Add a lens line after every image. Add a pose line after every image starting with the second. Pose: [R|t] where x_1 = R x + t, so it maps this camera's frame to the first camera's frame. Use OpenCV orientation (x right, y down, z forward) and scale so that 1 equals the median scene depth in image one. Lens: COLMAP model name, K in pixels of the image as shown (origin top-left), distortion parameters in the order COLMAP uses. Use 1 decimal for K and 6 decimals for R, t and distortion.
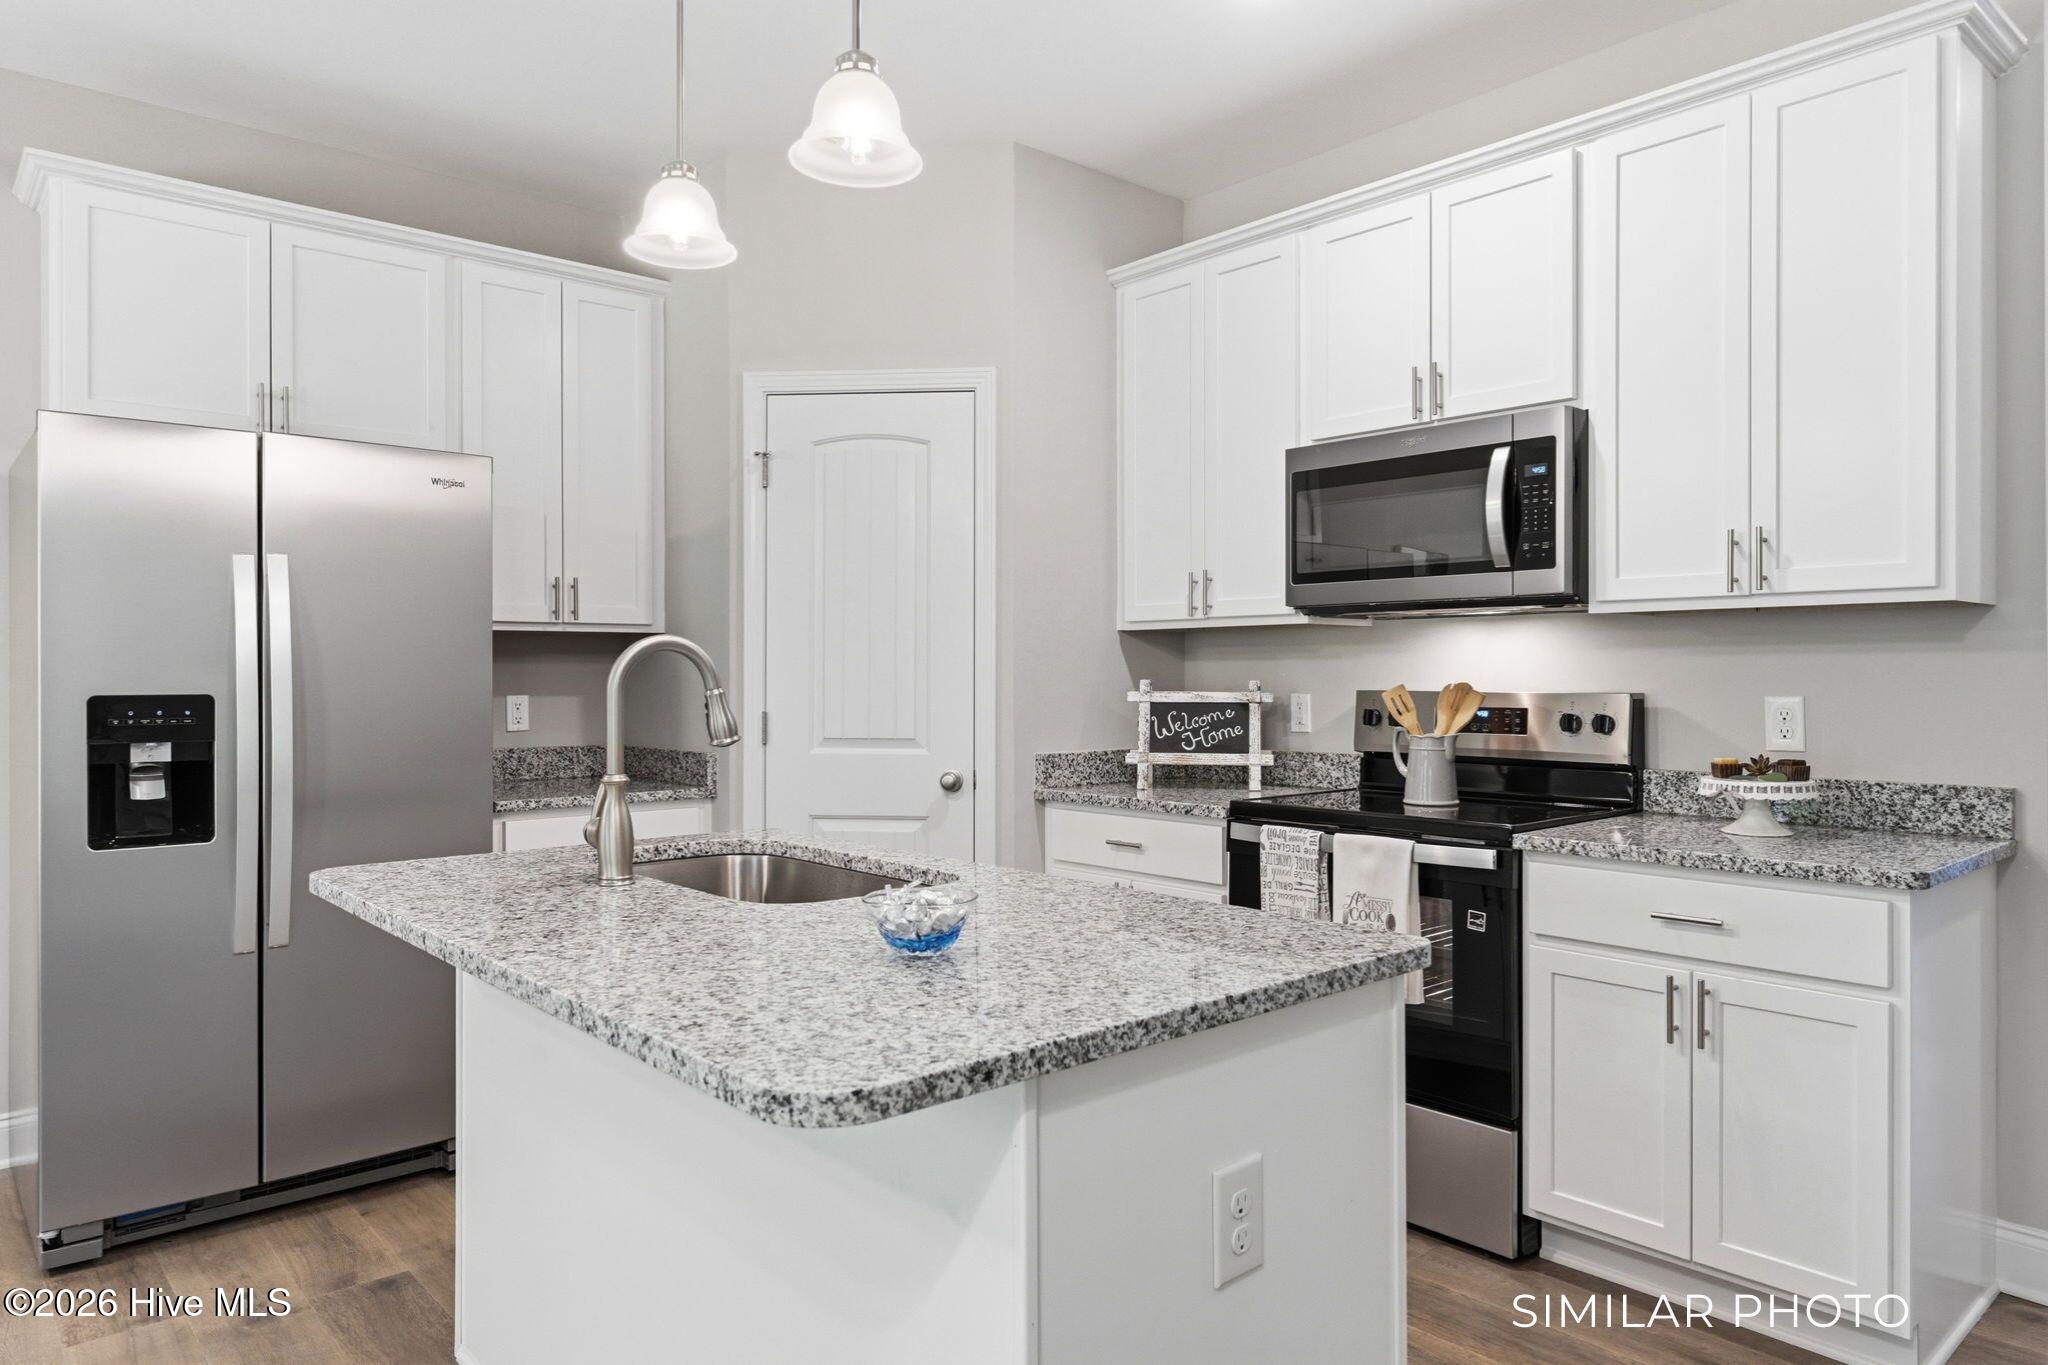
lens RADIAL K [[1309.7, 0, 1032.7], [0, 1309.7, 675.3], [0, 0, 1]] dist [-0.000180, 0.005841]
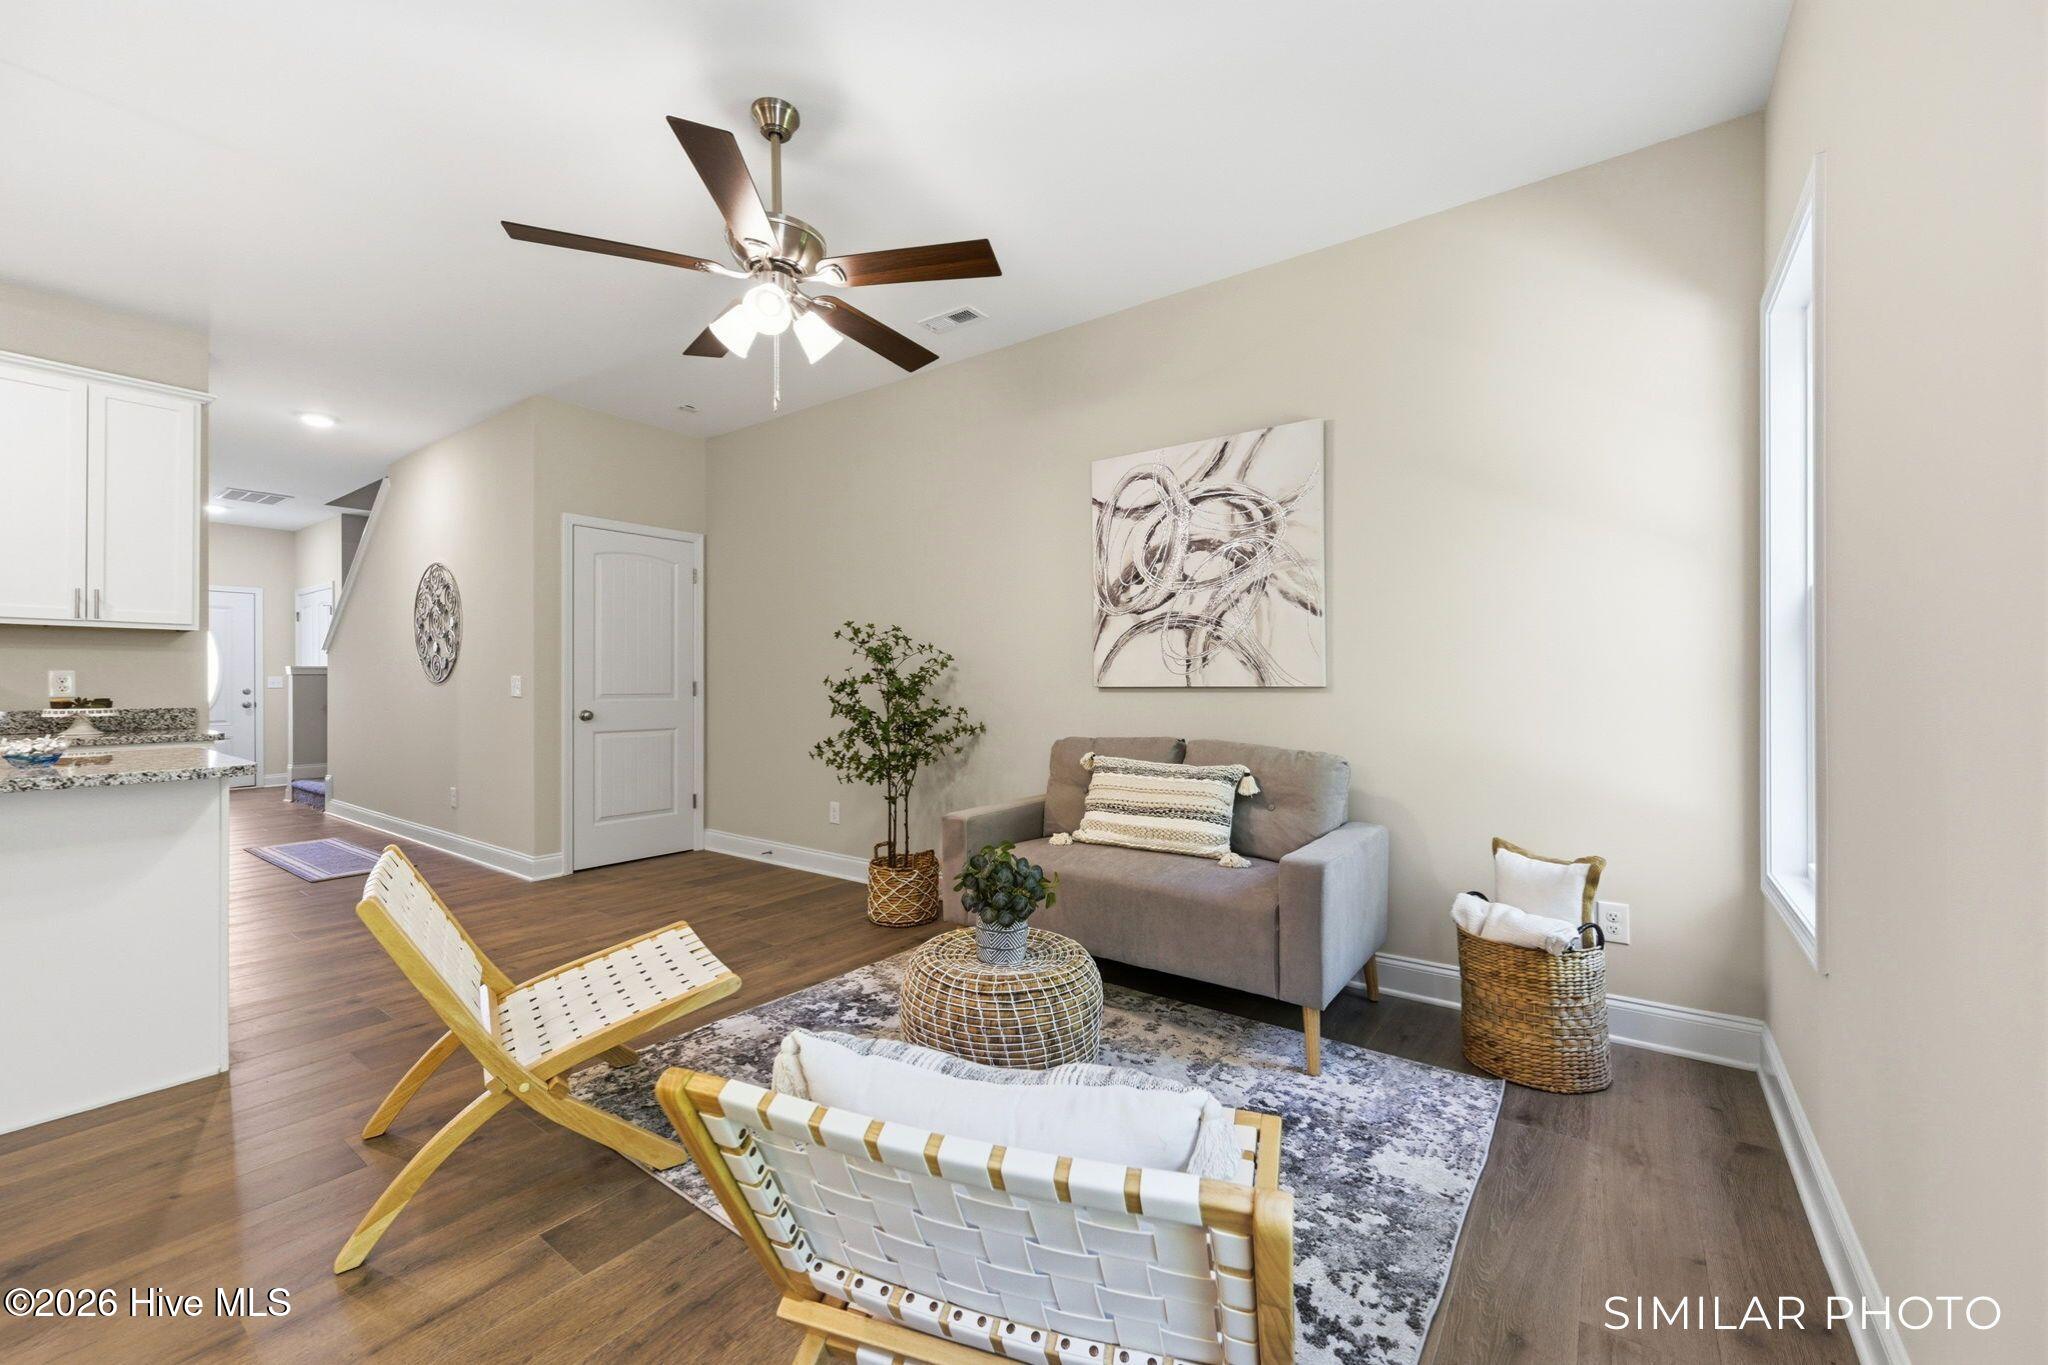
lens RADIAL K [[813.1, 0, 1026.8], [0, 813.1, 679.9], [0, 0, 1]] dist [0.000201, -0.000398]
pose [[-0.213972, 0.003855, 0.976832, -0.867112], [0.002167, 0.999992, -0.003472, 0.034610], [-0.976837, 0.001374, -0.213978, -0.162172]]
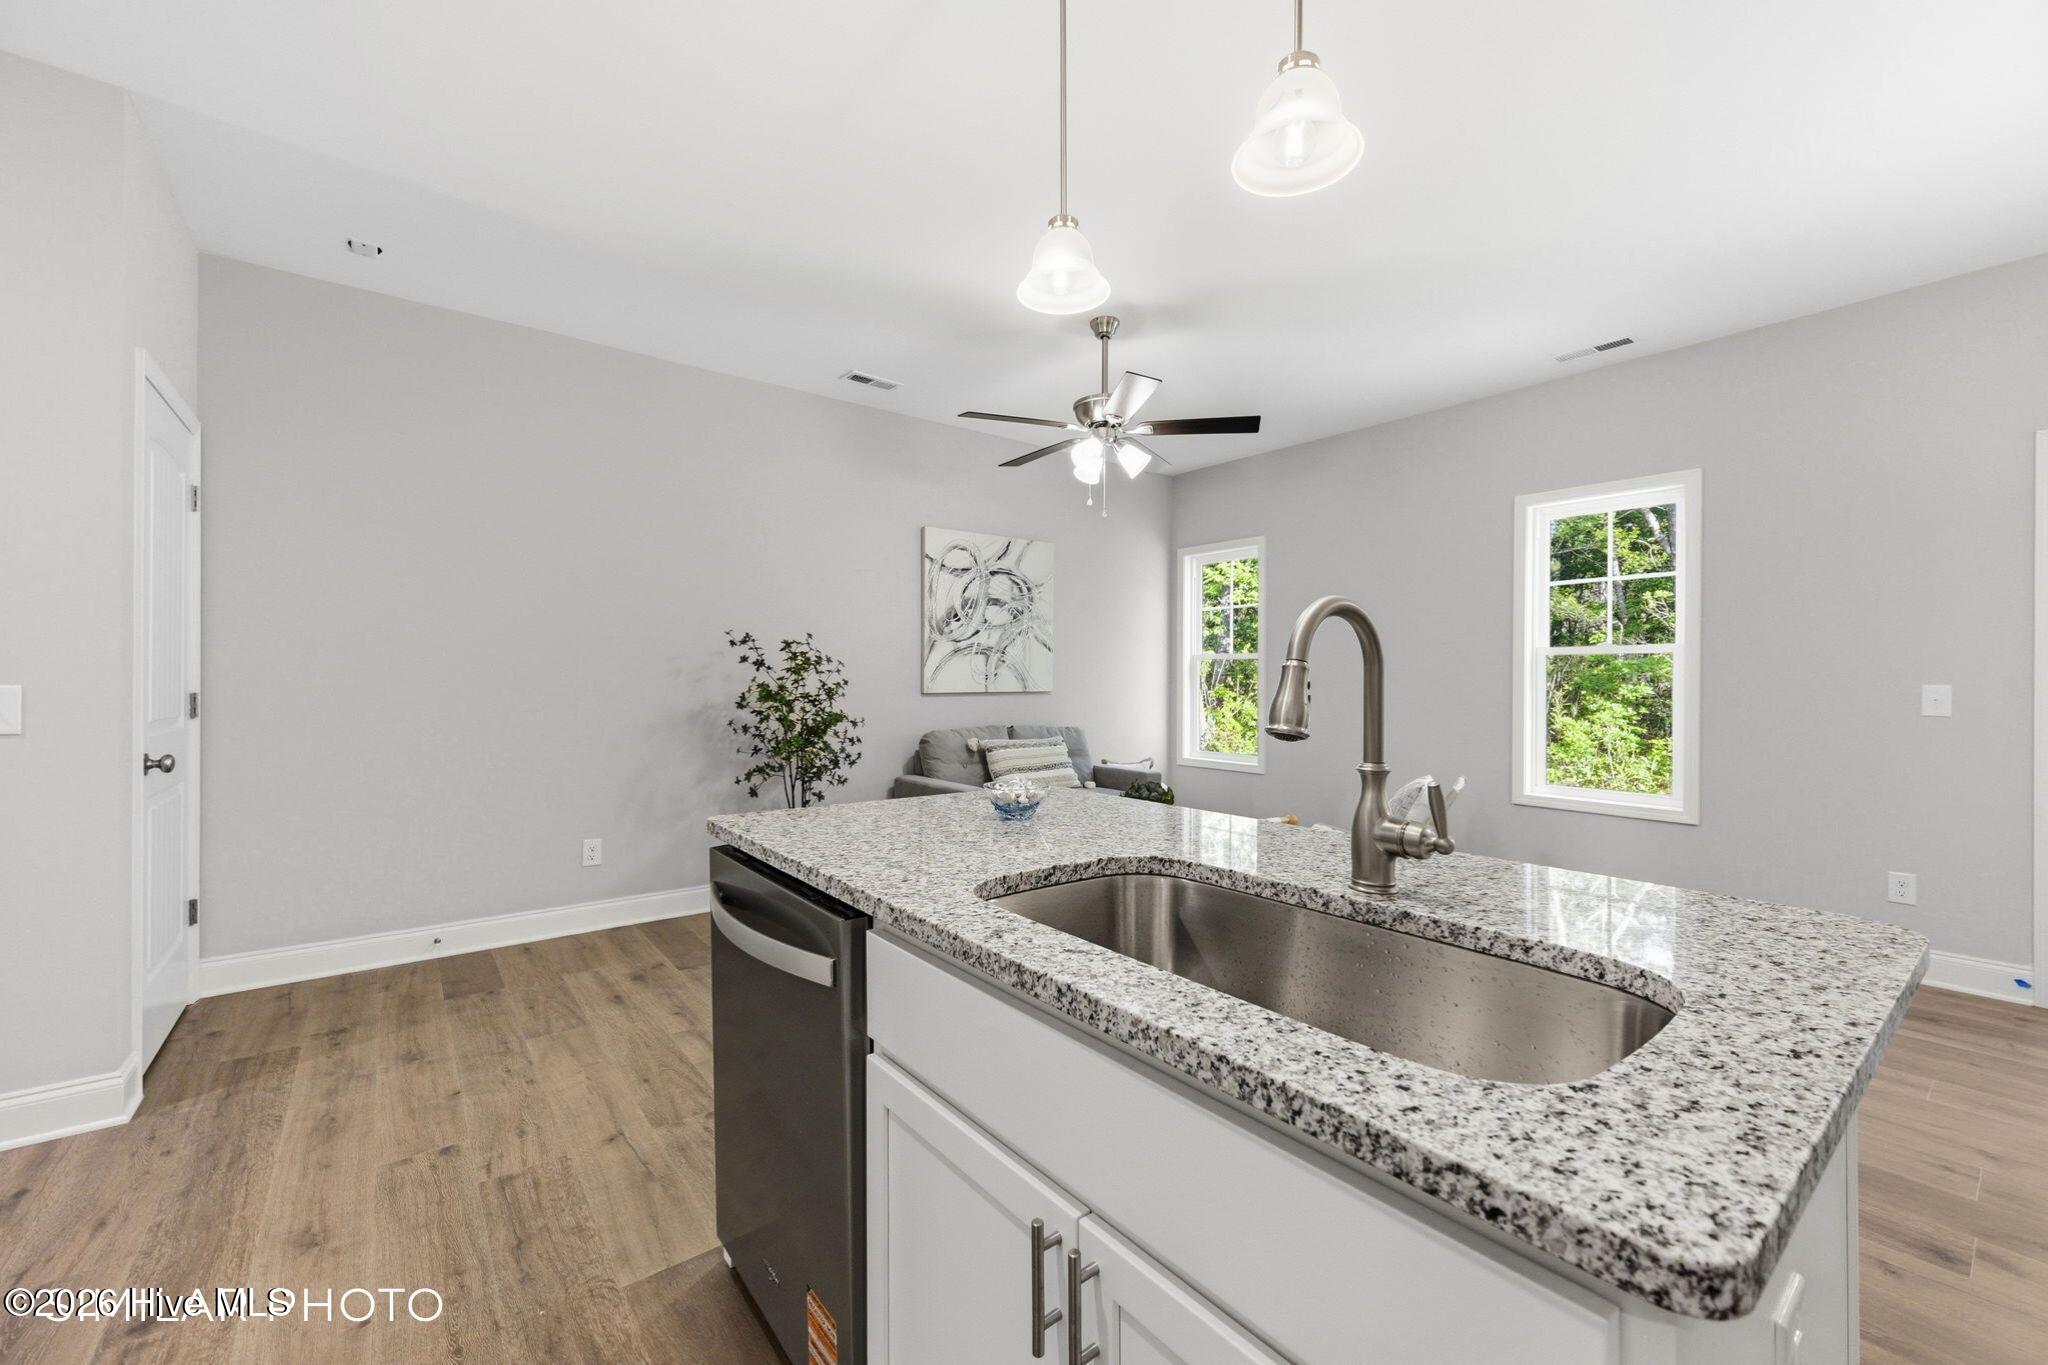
lens RADIAL K [[813.1, 0, 1035.4], [0, 813.1, 679.6], [0, 0, 1]] dist [0.000201, -0.000398]
pose [[-0.998710, -0.001531, 0.050749, -0.078088], [-0.001476, 0.999998, 0.001118, 0.013450], [-0.050751, 0.001042, -0.998711, 1.002883]]
